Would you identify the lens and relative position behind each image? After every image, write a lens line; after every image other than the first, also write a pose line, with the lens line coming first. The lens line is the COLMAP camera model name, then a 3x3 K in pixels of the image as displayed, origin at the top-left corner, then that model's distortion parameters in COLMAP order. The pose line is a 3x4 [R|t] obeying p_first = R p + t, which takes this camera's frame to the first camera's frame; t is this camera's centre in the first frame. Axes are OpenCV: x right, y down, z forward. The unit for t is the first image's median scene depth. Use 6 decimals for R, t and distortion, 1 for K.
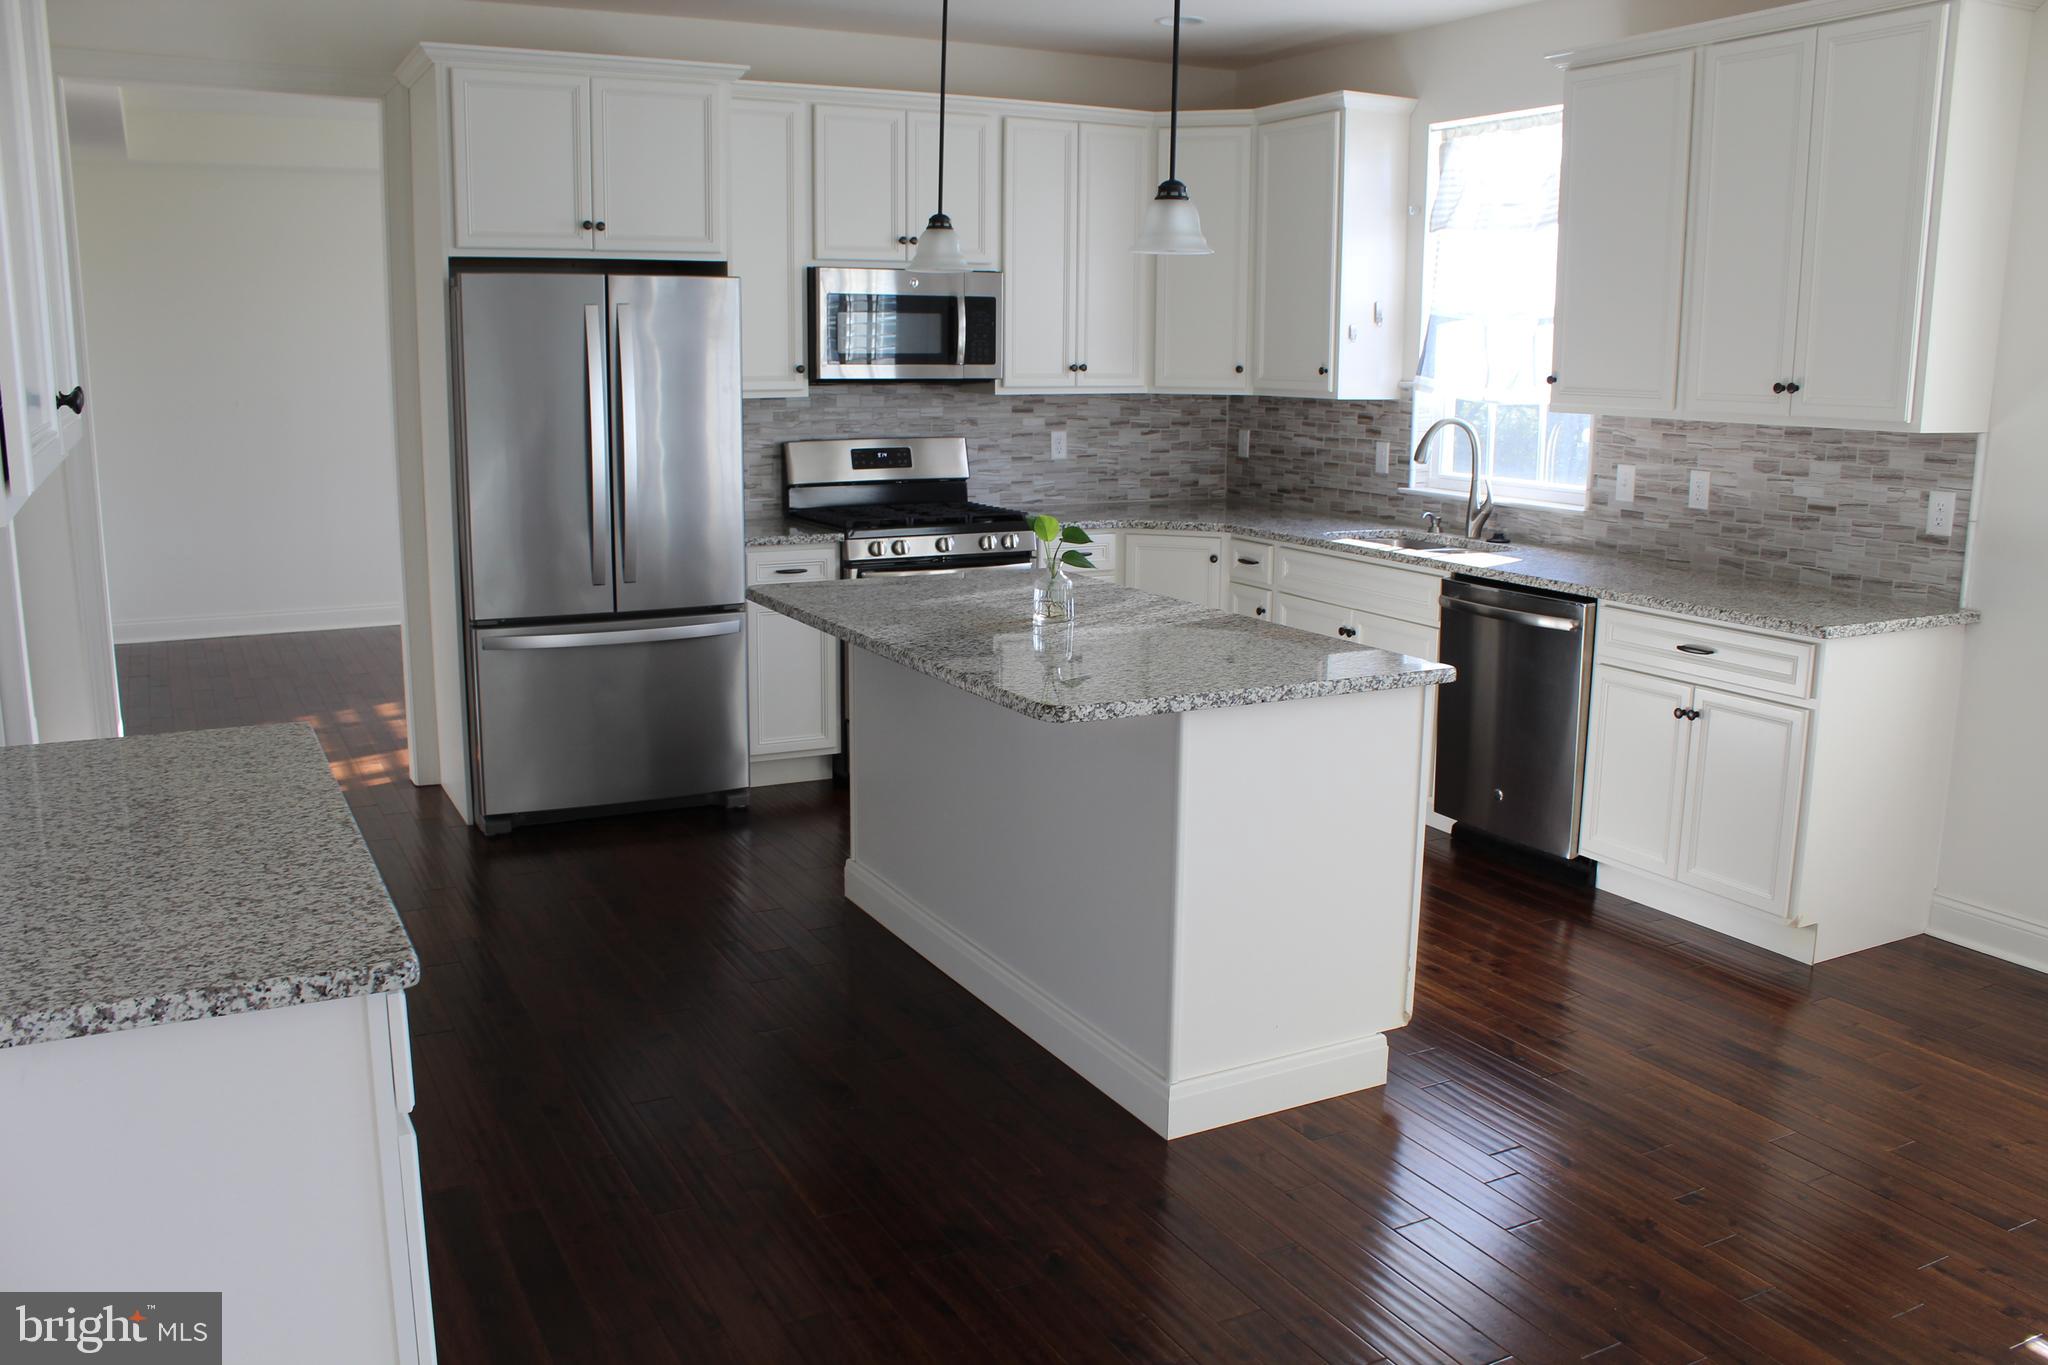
lens RADIAL K [[1690.3, 0, 1024.0], [0, 1690.3, 682.5], [0, 0, 1]] dist [-0.180667, 0.164111]
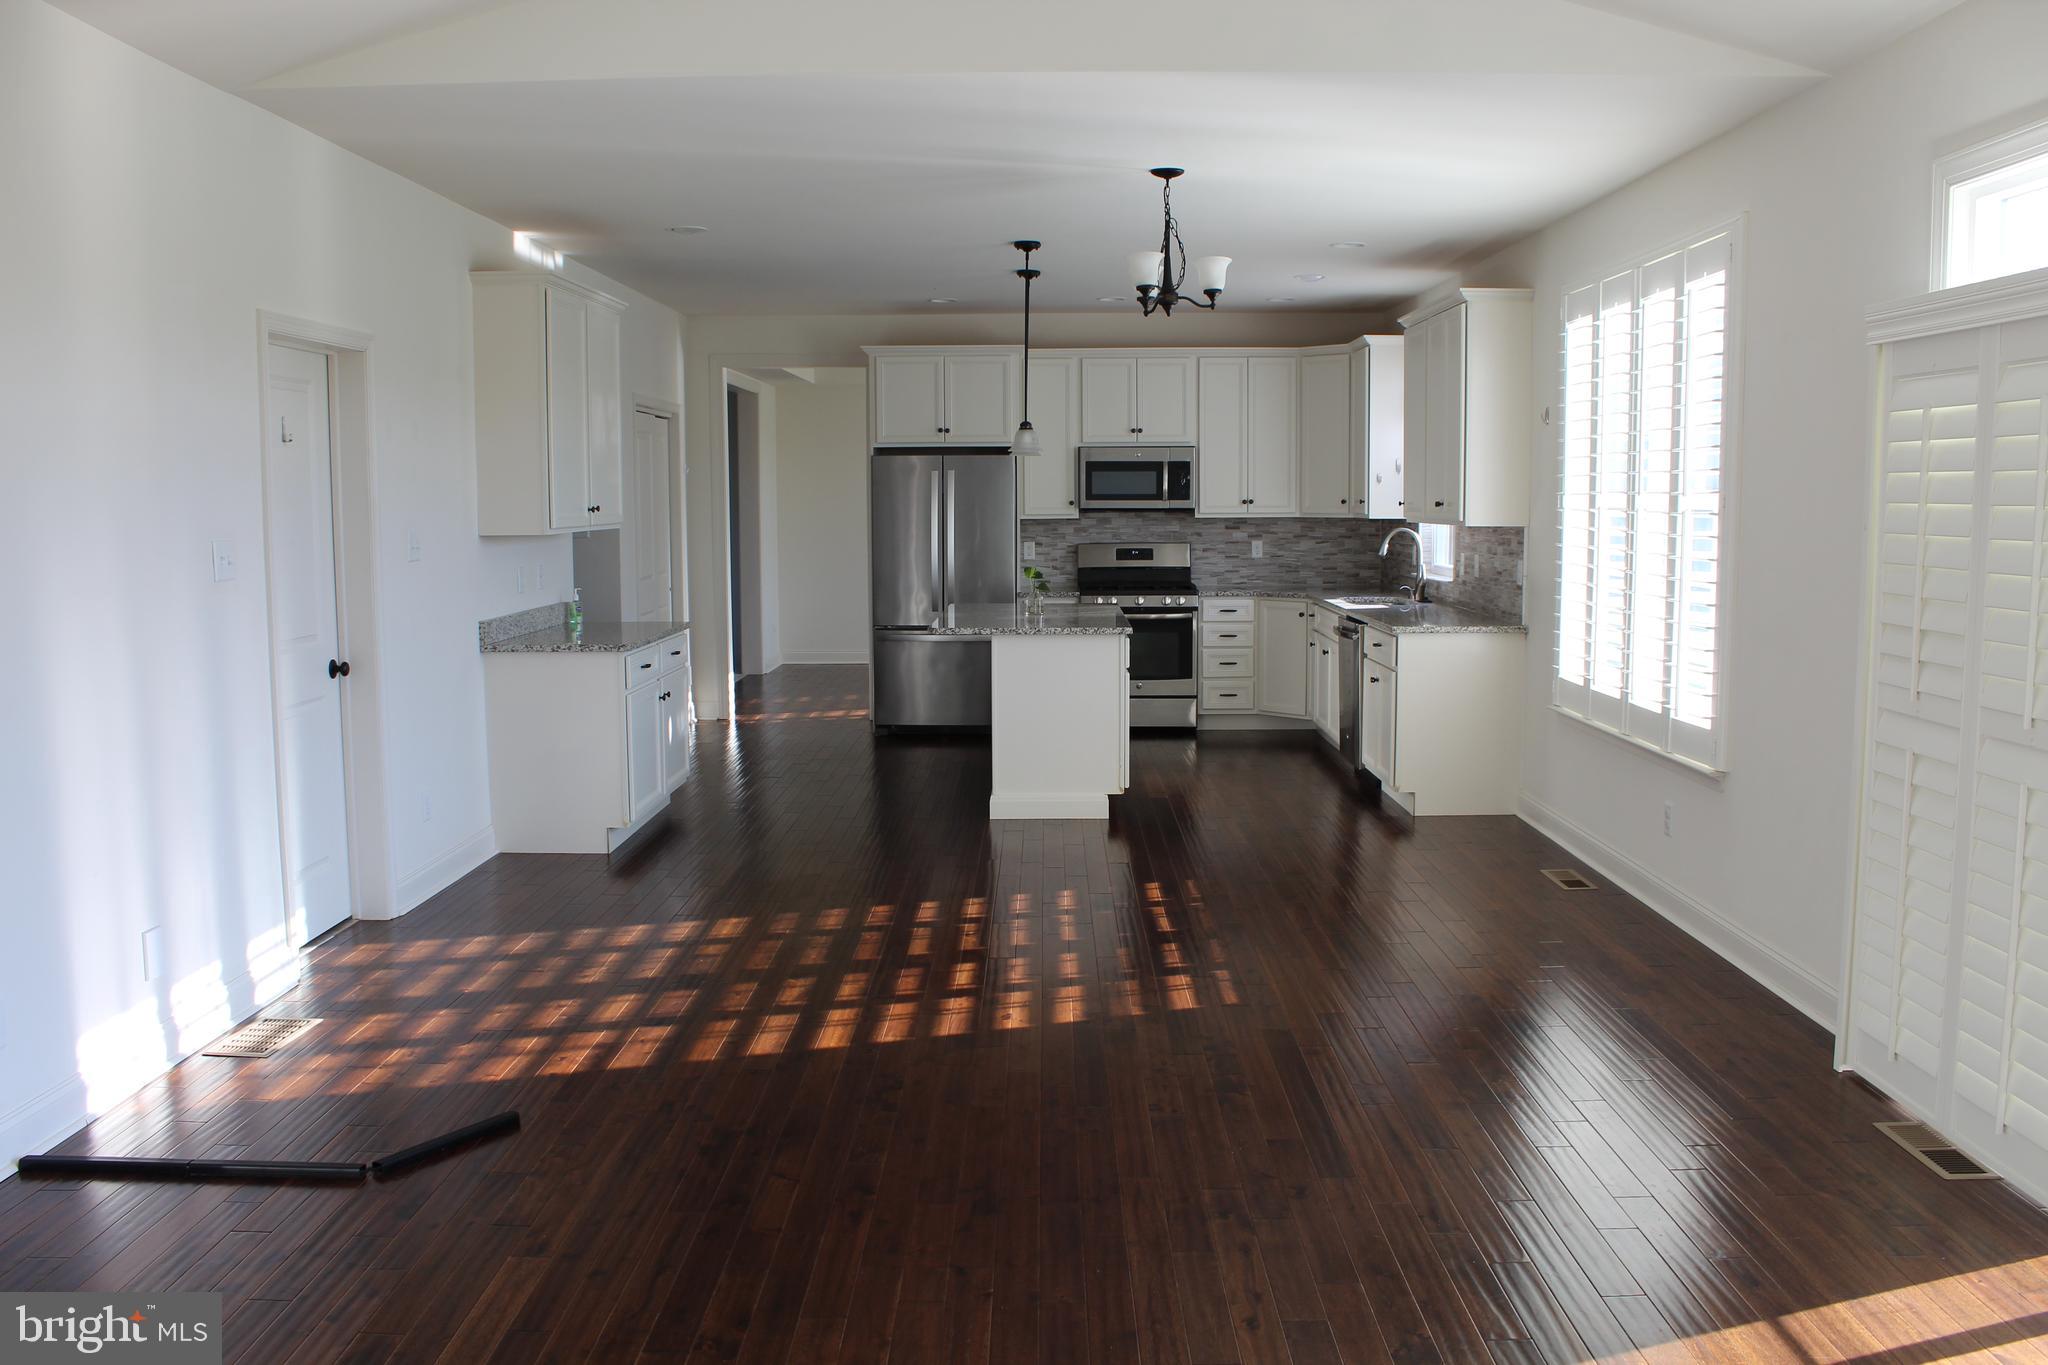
lens RADIAL K [[1690.3, 0, 1024.0], [0, 1690.3, 682.5], [0, 0, 1]] dist [-0.180667, 0.164111]
pose [[0.875131, 0.041053, -0.482142, 0.665591], [-0.081165, 0.994731, -0.062625, 0.117482], [0.477031, 0.093938, 0.873852, -0.566930]]
